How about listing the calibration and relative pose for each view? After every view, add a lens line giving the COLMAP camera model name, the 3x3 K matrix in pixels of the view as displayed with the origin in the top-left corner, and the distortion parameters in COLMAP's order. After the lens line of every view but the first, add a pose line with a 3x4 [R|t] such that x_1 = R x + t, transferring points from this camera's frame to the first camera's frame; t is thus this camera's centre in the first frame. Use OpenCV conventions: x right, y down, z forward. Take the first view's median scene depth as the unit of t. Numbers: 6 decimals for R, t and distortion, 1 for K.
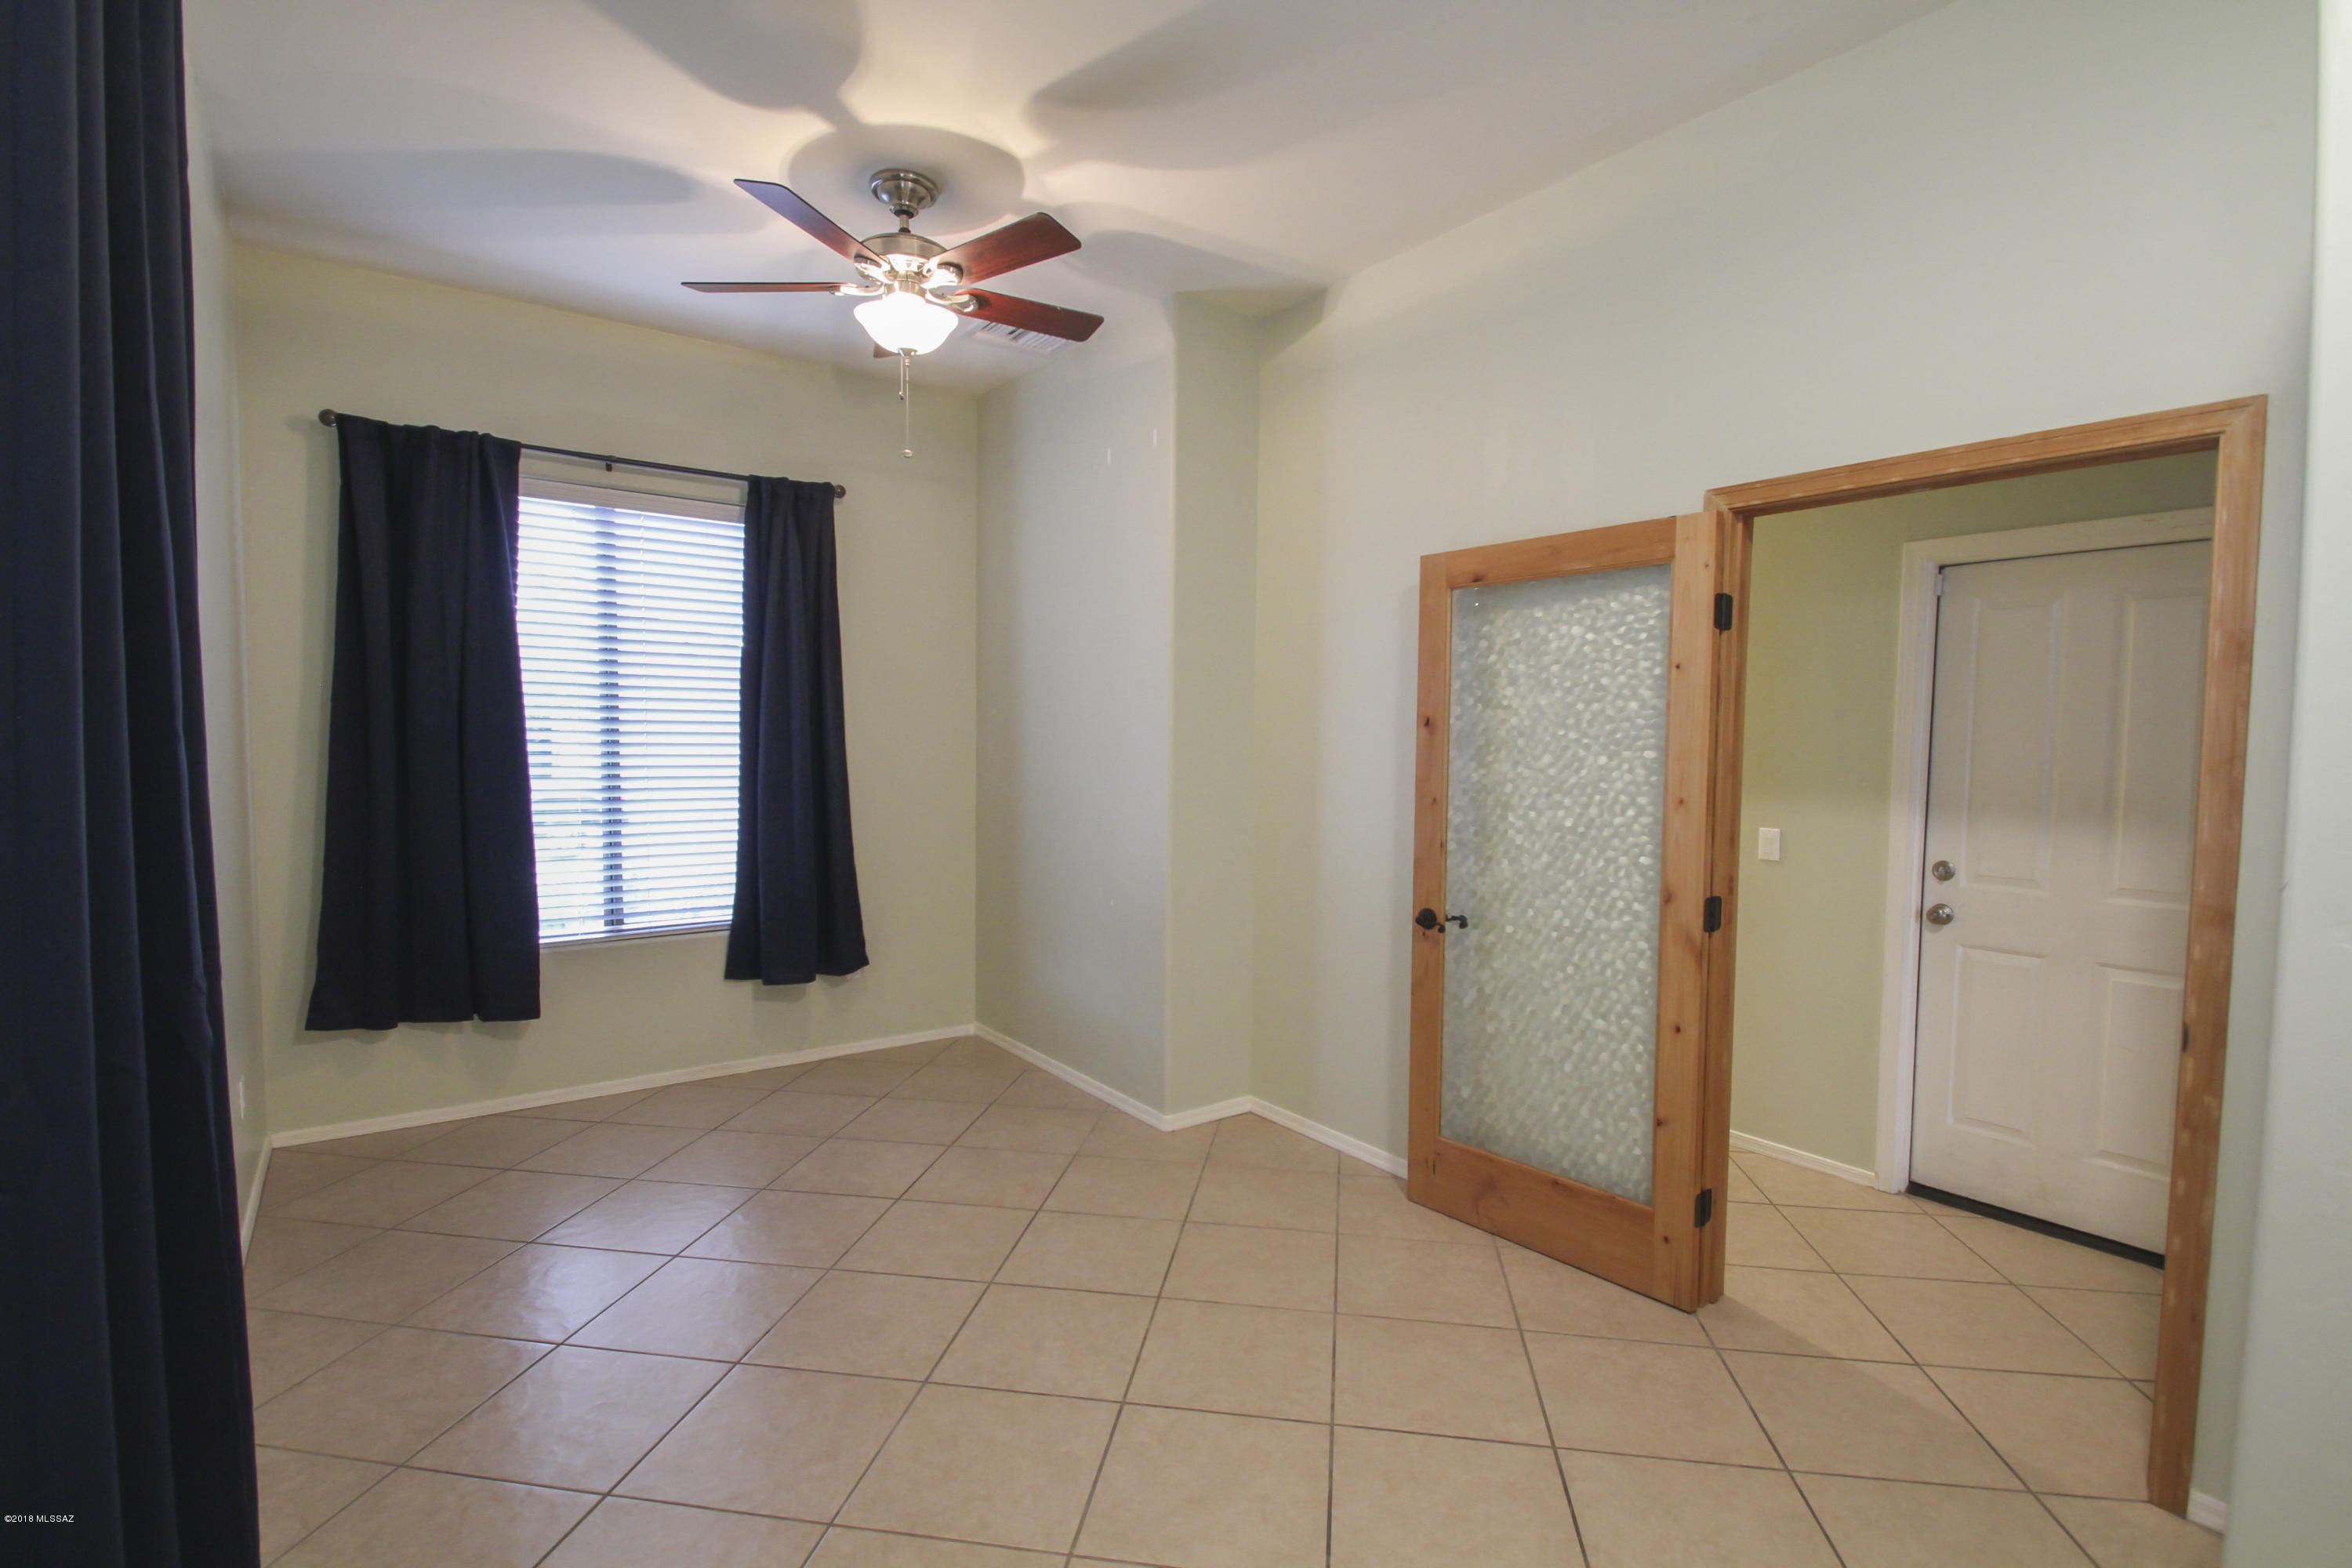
lens RADIAL K [[1087.6, 0, 1186.6], [0, 1087.6, 790.4], [0, 0, 1]] dist [0.001984, -0.010145]
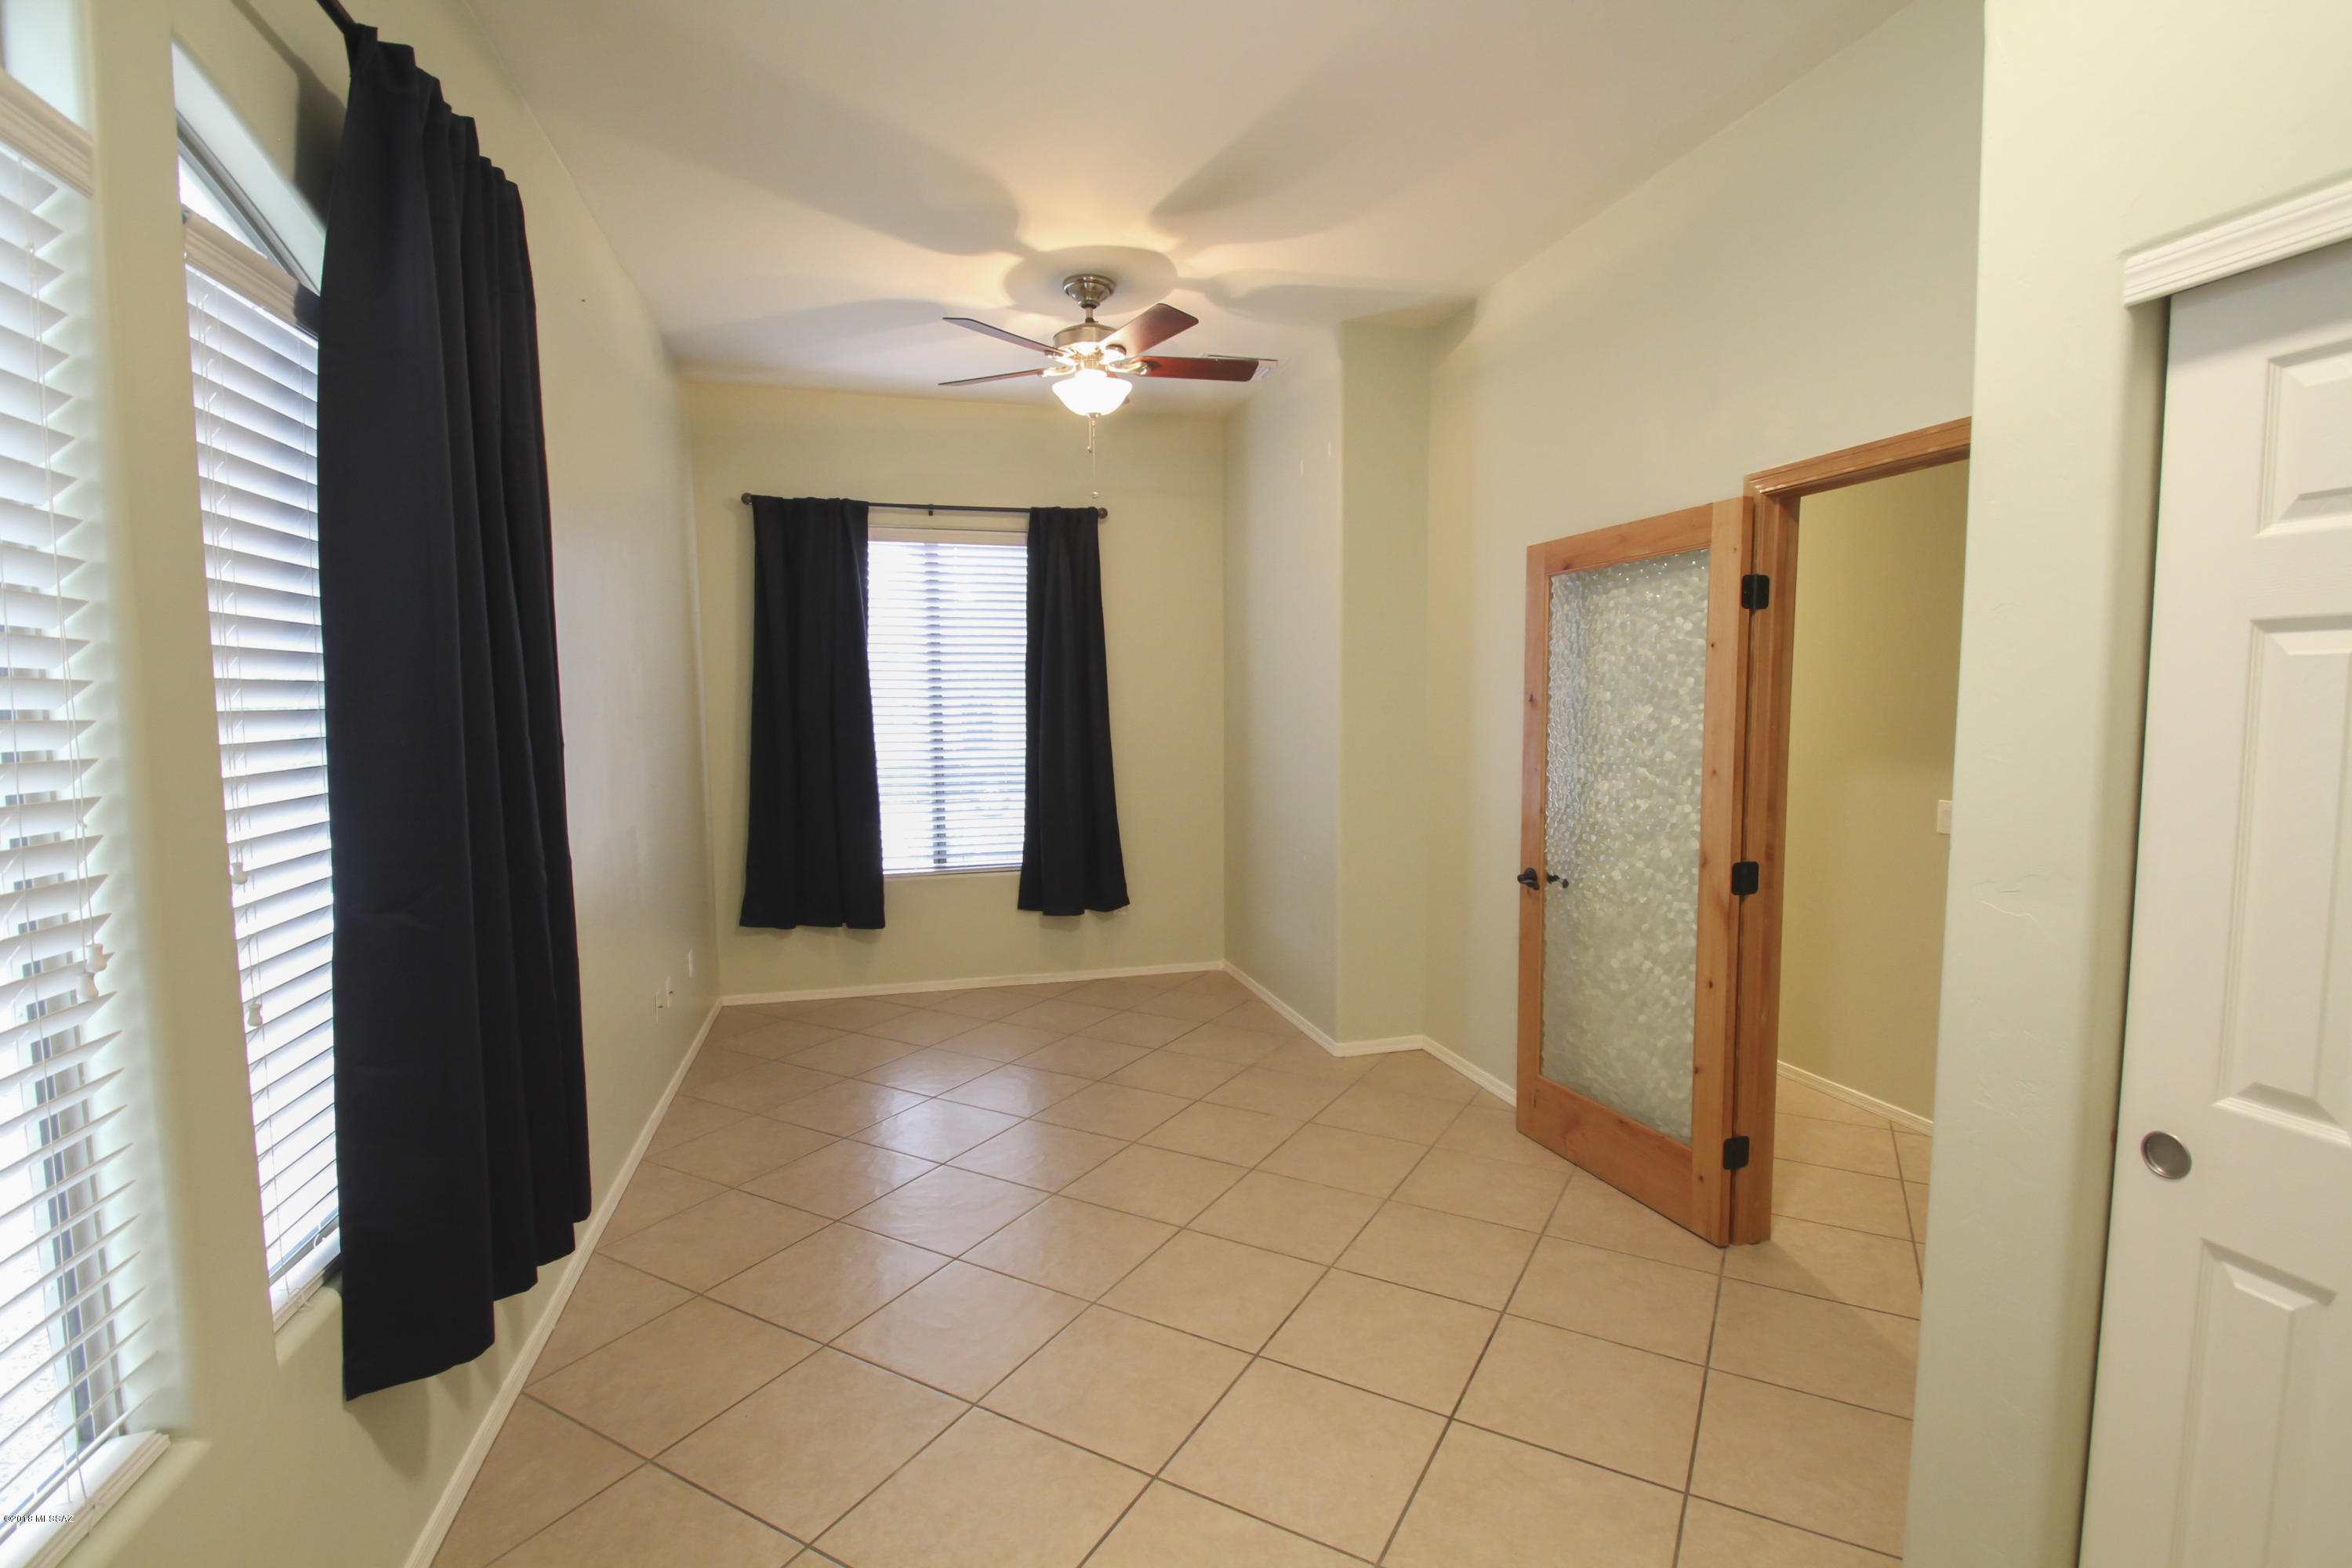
lens RADIAL K [[1087.6, 0, 1182.9], [0, 1087.6, 787.7], [0, 0, 1]] dist [0.001984, -0.010145]
pose [[0.932381, 0.009599, -0.361350, 0.286018], [0.000214, 0.999633, 0.027106, -0.002892], [0.361477, -0.025350, 0.932036, -0.148167]]
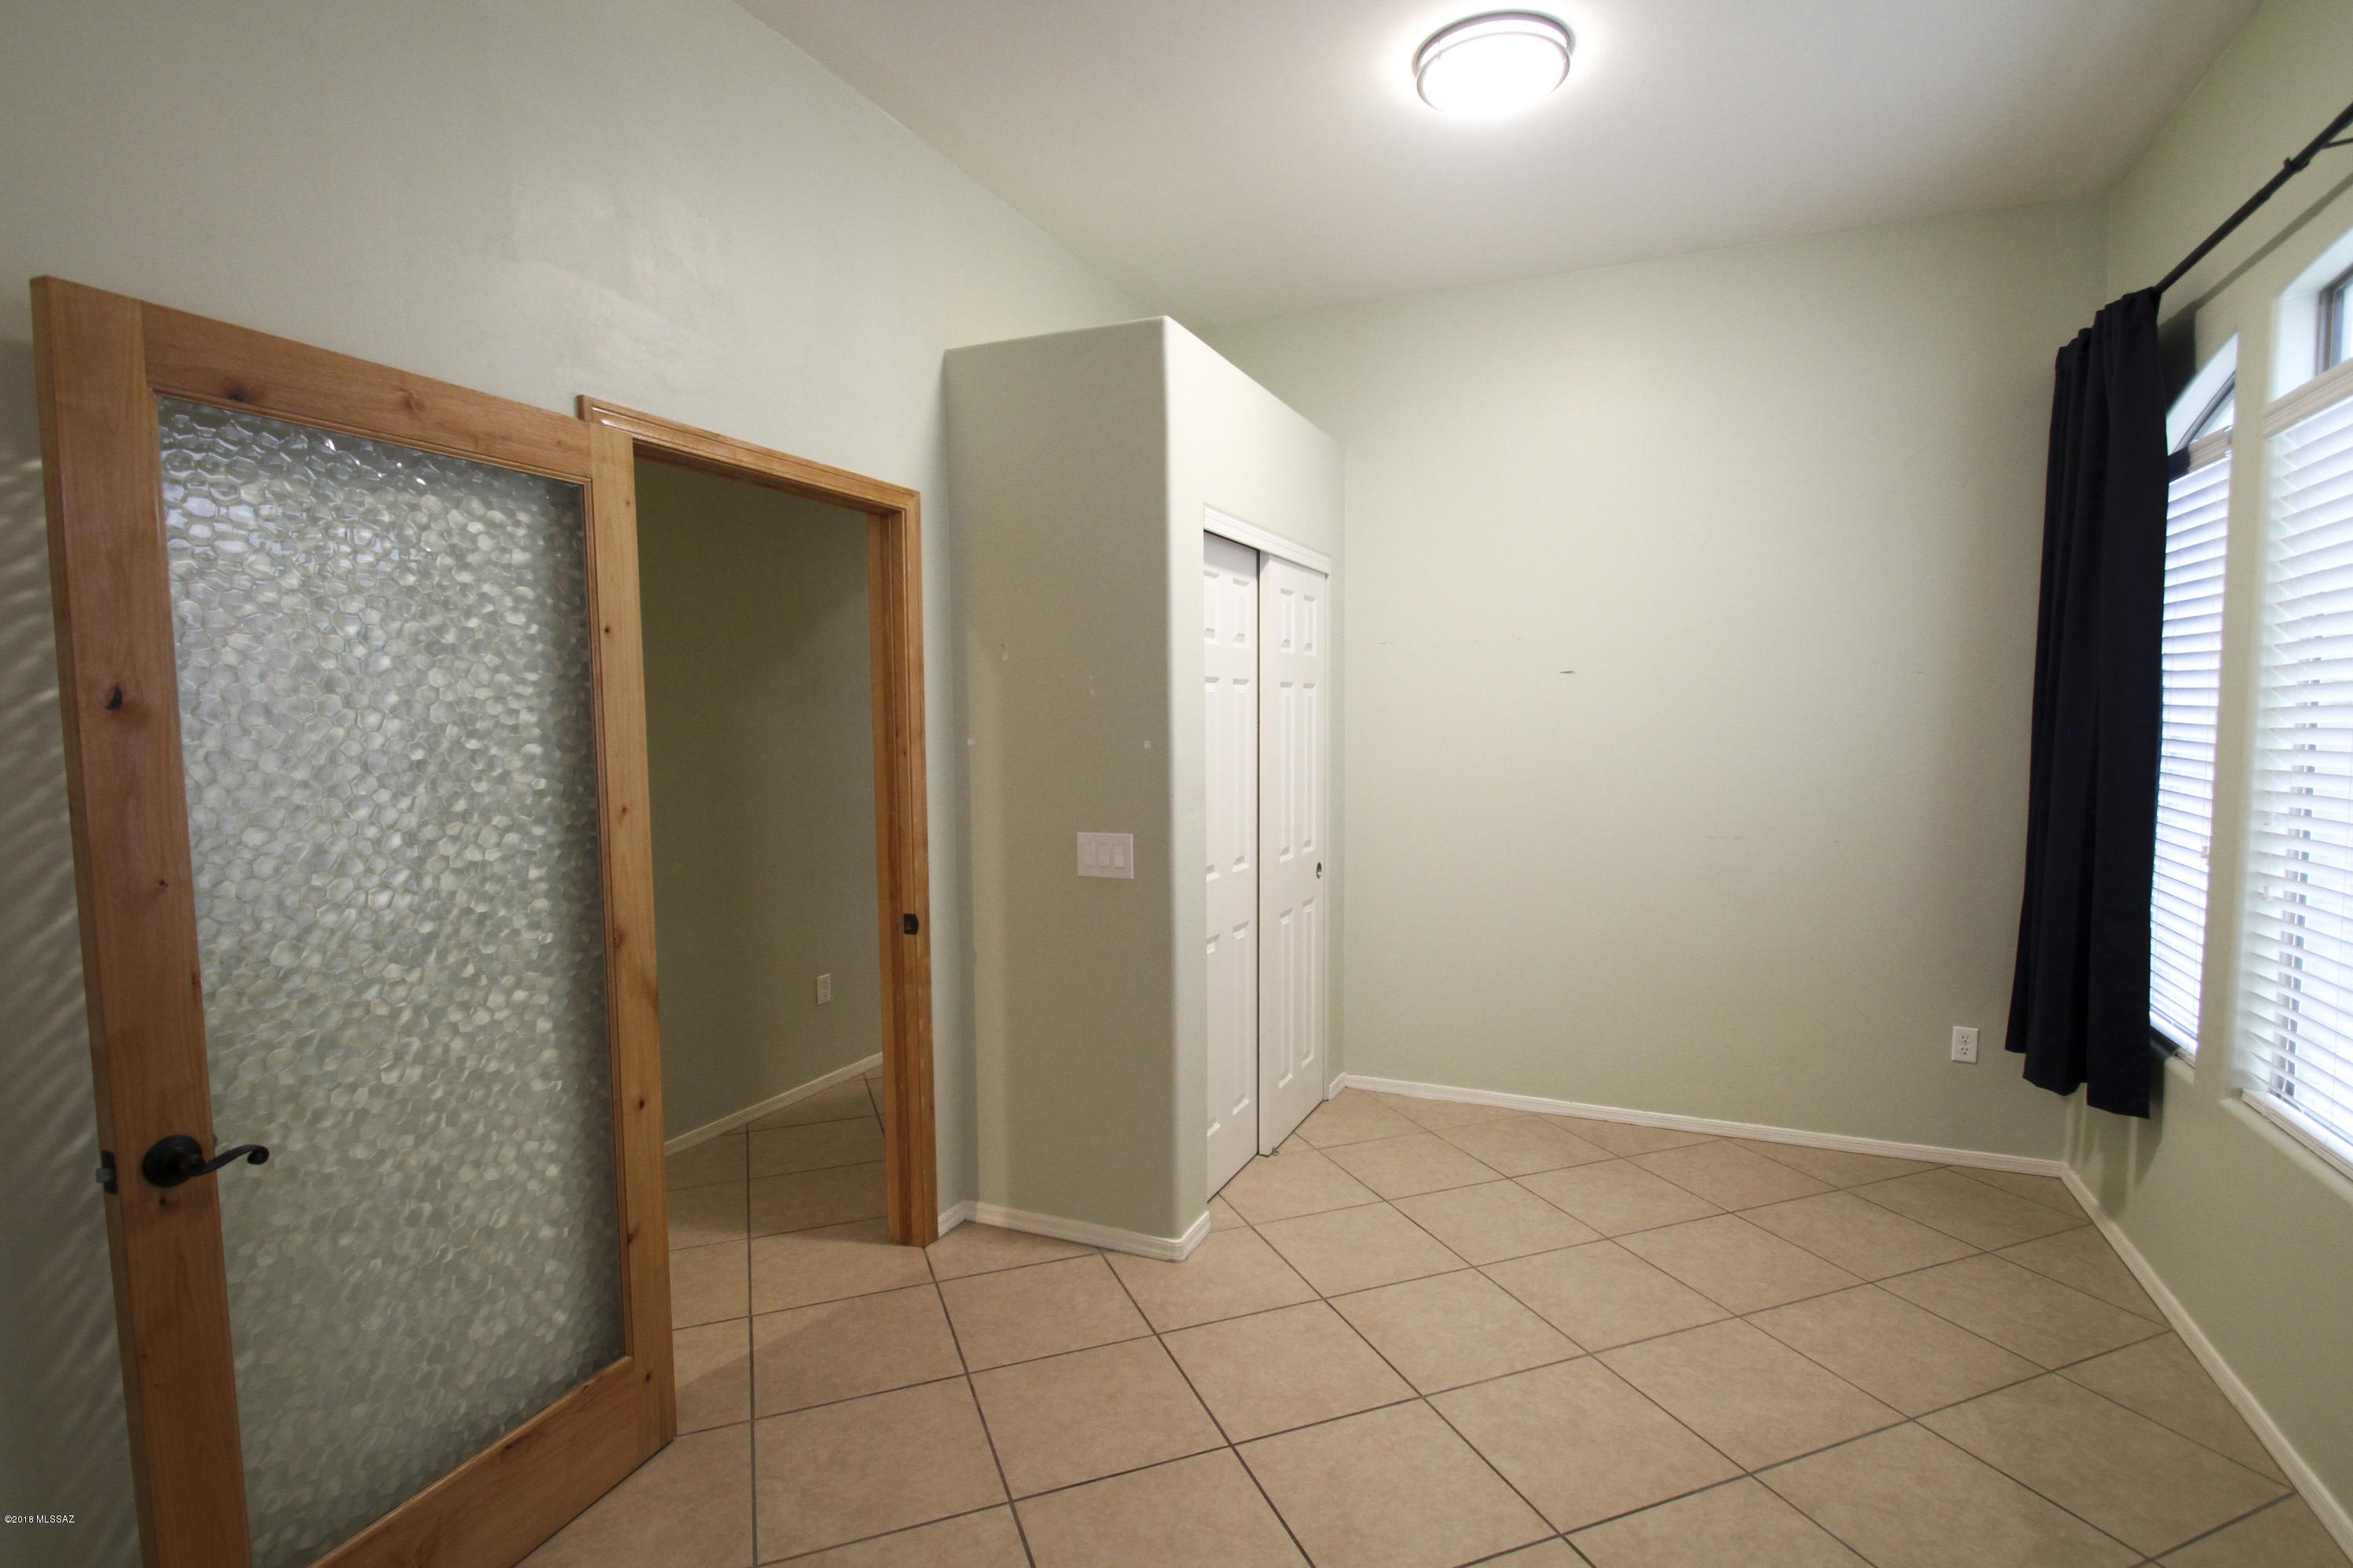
lens RADIAL K [[1088.2, 0, 1193.4], [0, 1088.2, 806.2], [0, 0, 1]] dist [0.001984, -0.010145]
pose [[-0.477234, -0.075508, 0.875526, -0.319975], [0.050217, 0.992330, 0.112954, -0.046472], [-0.877340, 0.097872, -0.469782, 0.812221]]
